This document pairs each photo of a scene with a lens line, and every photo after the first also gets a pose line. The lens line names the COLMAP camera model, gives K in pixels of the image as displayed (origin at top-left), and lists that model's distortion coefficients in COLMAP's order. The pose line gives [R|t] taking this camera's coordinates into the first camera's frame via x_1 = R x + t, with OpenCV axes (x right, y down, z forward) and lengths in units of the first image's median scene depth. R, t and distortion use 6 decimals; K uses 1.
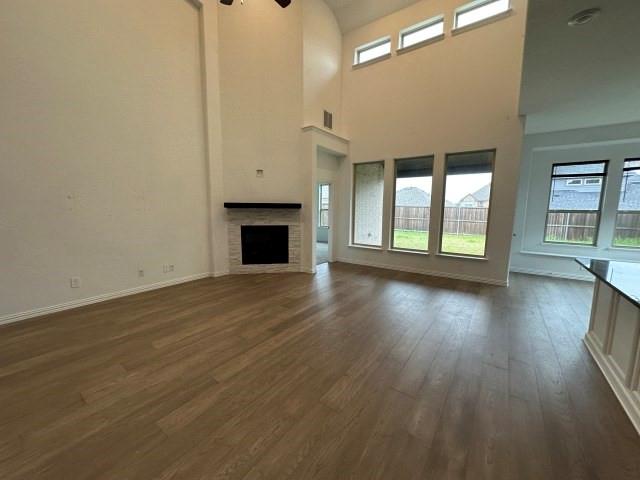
lens RADIAL K [[256.0, 0, 320.0], [0, 256.0, 240.0], [0, 0, 1]] dist [0.000682, 0.000319]
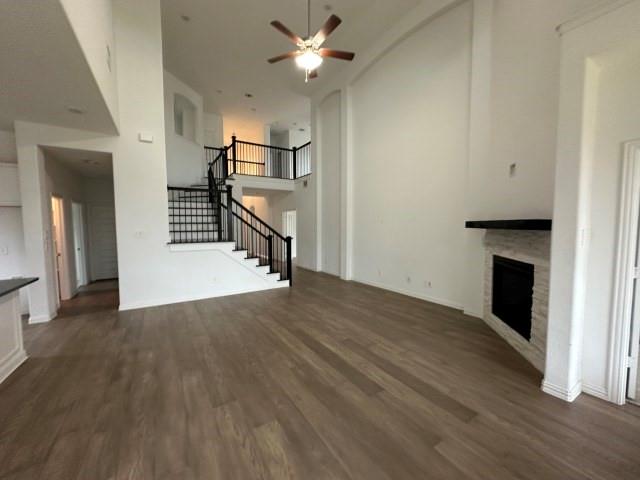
lens RADIAL K [[256.0, 0, 320.0], [0, 256.0, 240.0], [0, 0, 1]] dist [0.000682, 0.000319]
pose [[-0.377792, 0.045258, -0.924784, 0.476762], [-0.113834, 0.988957, 0.094902, -0.104916], [0.918866, 0.141125, -0.368468, 0.818382]]
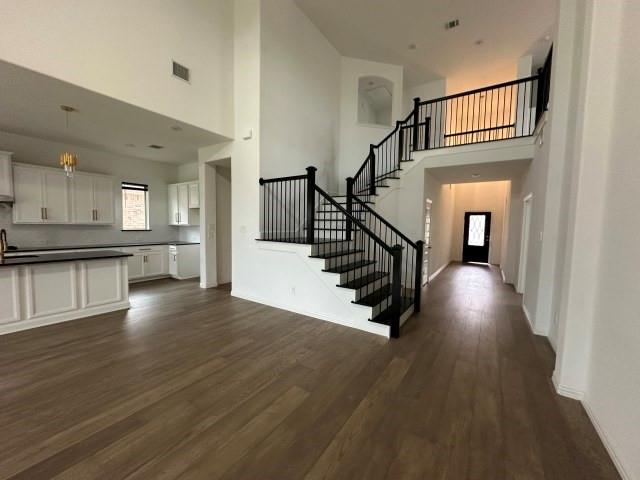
lens RADIAL K [[256.0, 0, 320.0], [0, 256.0, 240.0], [0, 0, 1]] dist [0.000682, 0.000319]
pose [[-0.998737, -0.030263, -0.040096, -0.322591], [-0.037255, 0.981642, 0.187058, -0.114925], [0.033699, 0.188316, -0.981530, 0.851807]]
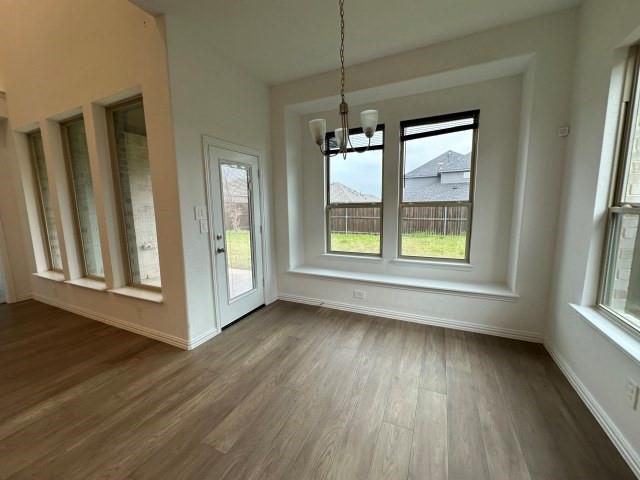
lens RADIAL K [[256.0, 0, 320.0], [0, 256.0, 240.0], [0, 0, 1]] dist [0.000682, 0.000319]
pose [[0.982953, -0.053638, 0.175857, 0.808855], [0.052040, 0.998551, 0.013690, -0.037354], [-0.176337, -0.004306, 0.984320, 0.375942]]
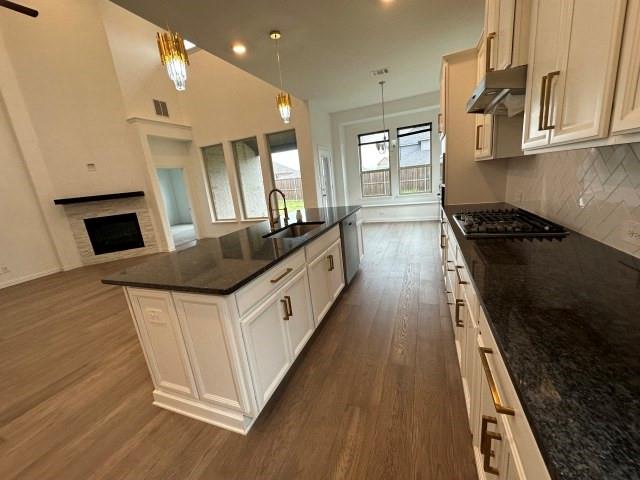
lens RADIAL K [[256.0, 0, 320.0], [0, 256.0, 240.0], [0, 0, 1]] dist [0.000682, 0.000319]
pose [[0.963984, -0.165310, 0.208342, 0.395867], [0.144107, 0.983061, 0.113244, 0.048278], [-0.223533, -0.079142, 0.971478, -0.250701]]
